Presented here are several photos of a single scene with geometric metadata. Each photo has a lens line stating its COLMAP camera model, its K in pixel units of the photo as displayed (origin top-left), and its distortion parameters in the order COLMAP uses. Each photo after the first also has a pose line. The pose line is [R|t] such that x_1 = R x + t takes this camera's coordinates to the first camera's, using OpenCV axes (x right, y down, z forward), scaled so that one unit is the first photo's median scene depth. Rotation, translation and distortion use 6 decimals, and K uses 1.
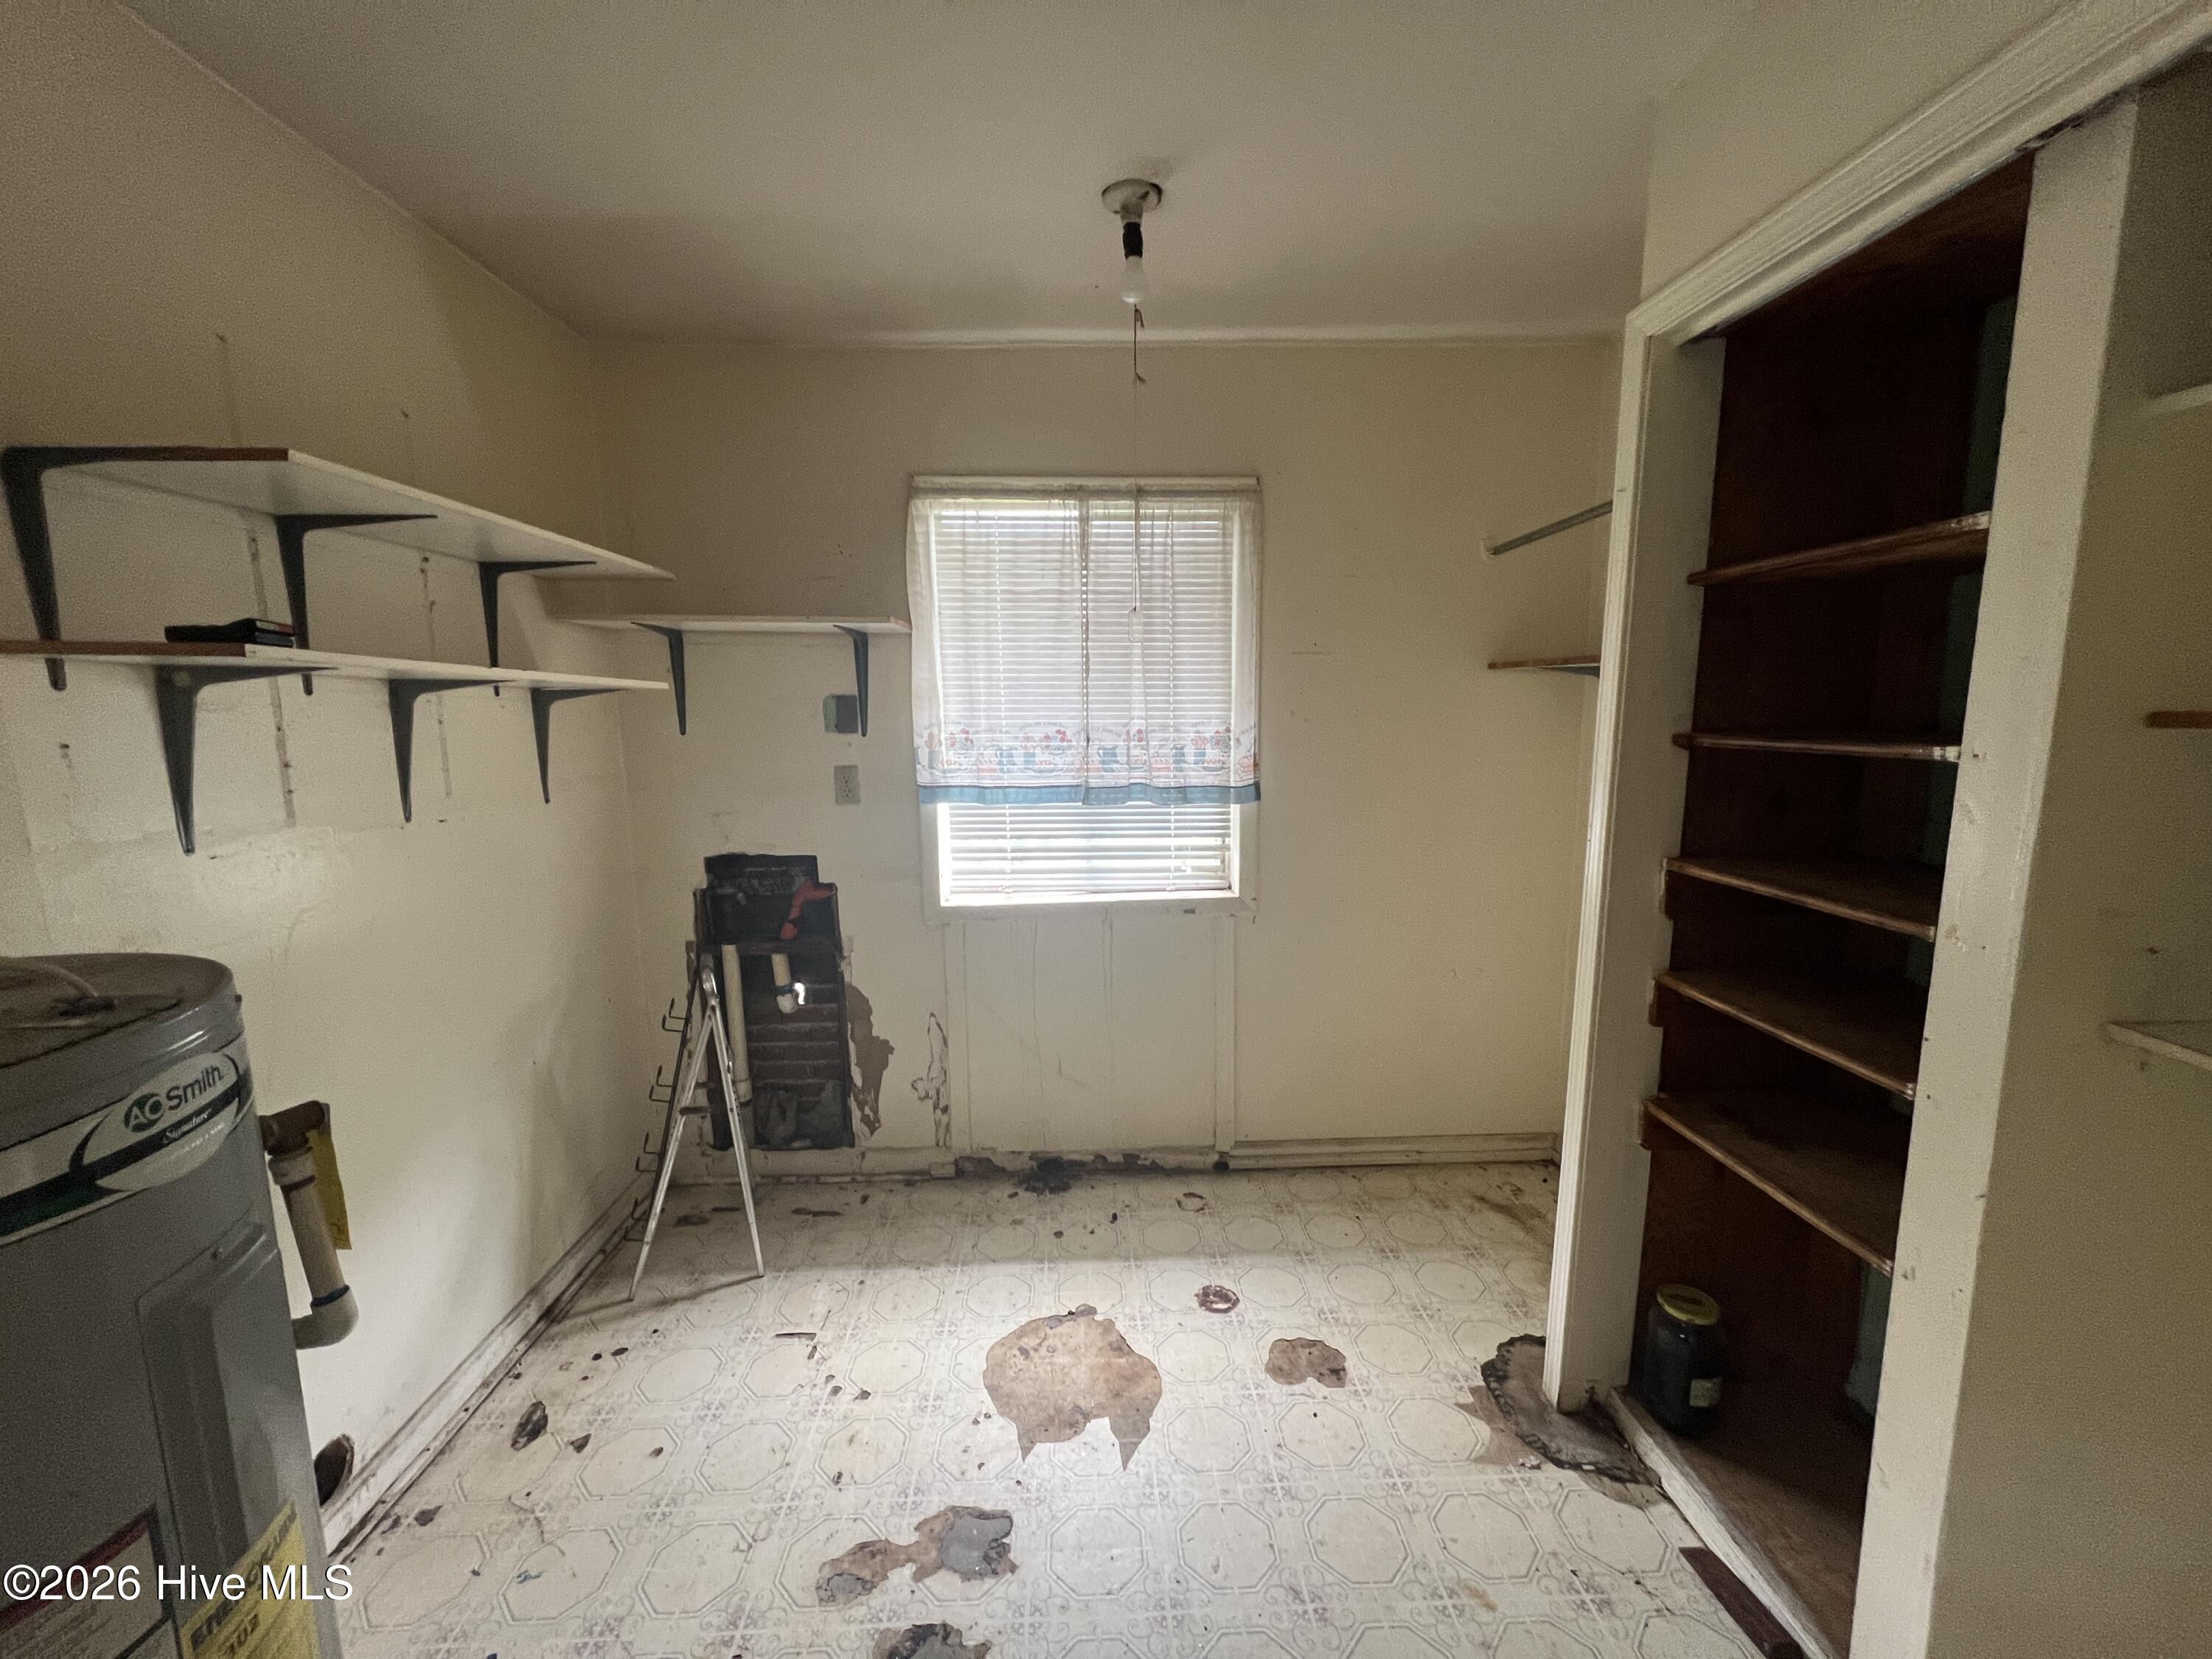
lens RADIAL K [[883.0, 0, 1109.7], [0, 883.0, 837.1], [0, 0, 1]] dist [0.002090, 0.000240]
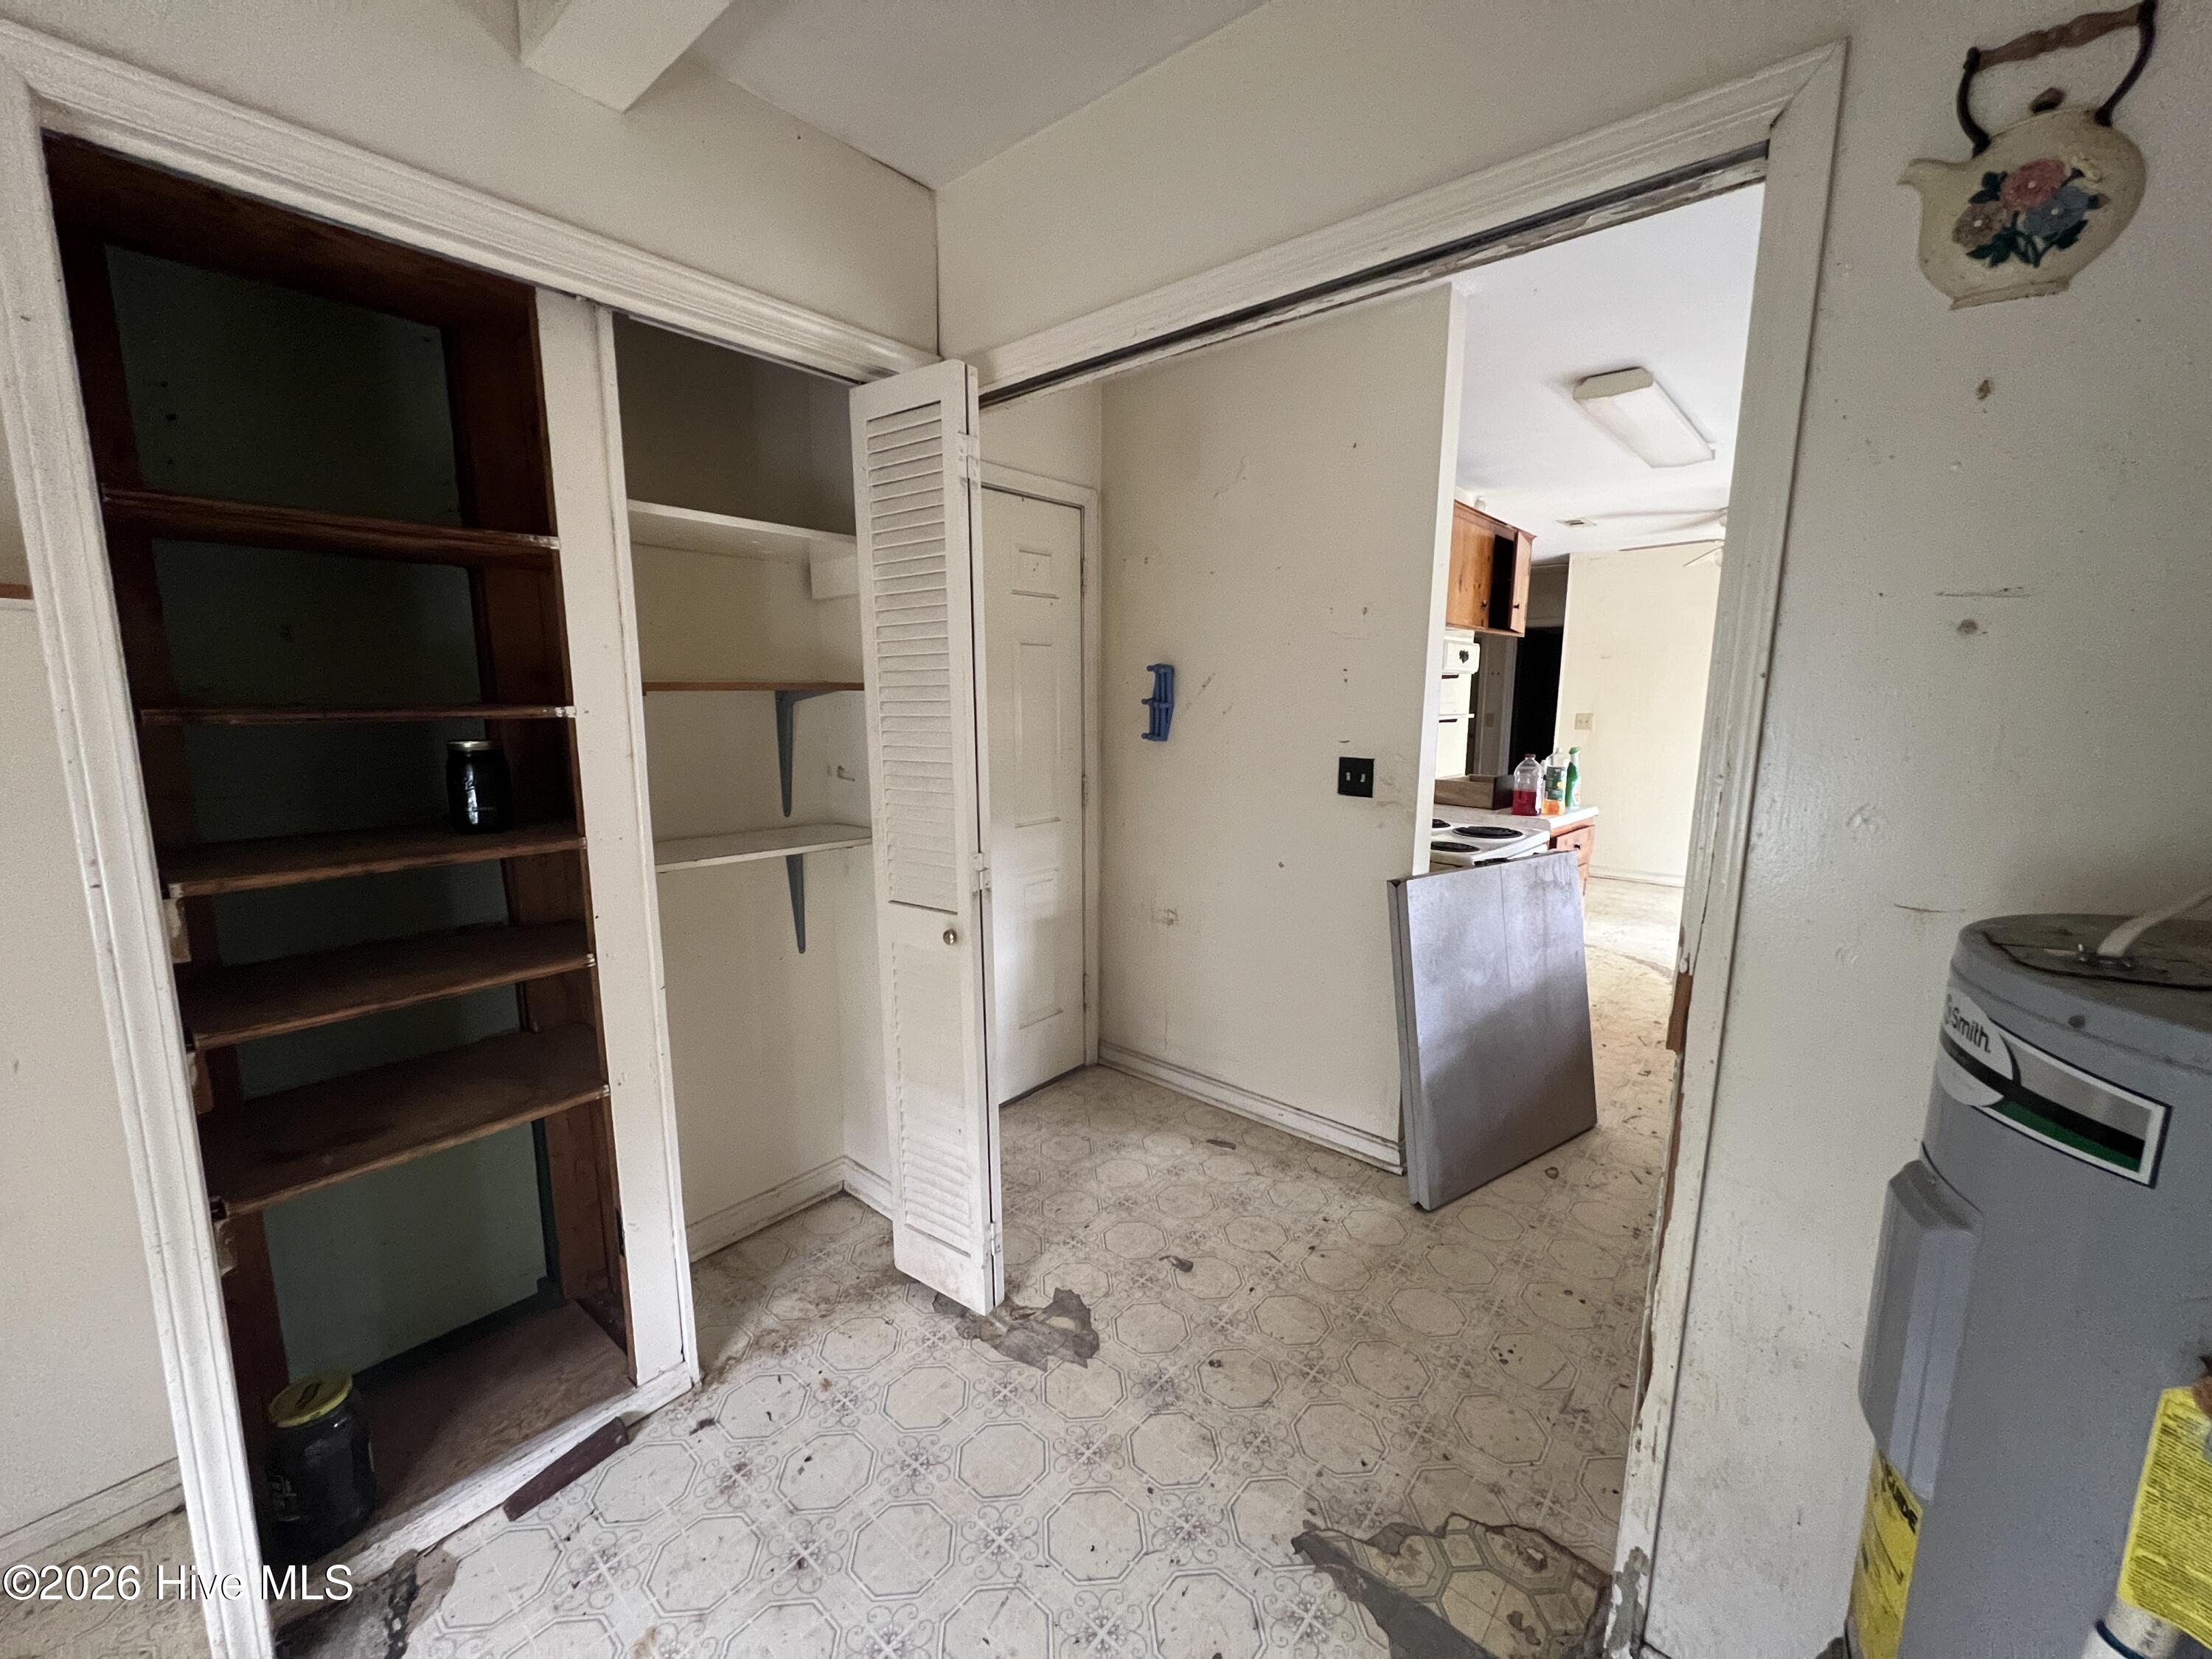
lens RADIAL K [[883.0, 0, 1105.9], [0, 883.0, 828.4], [0, 0, 1]] dist [0.002090, 0.000240]
pose [[-0.738791, -0.106747, 0.665427, -0.577443], [0.093931, 0.961429, 0.258519, -0.190768], [-0.667356, 0.253495, -0.700268, 1.399065]]
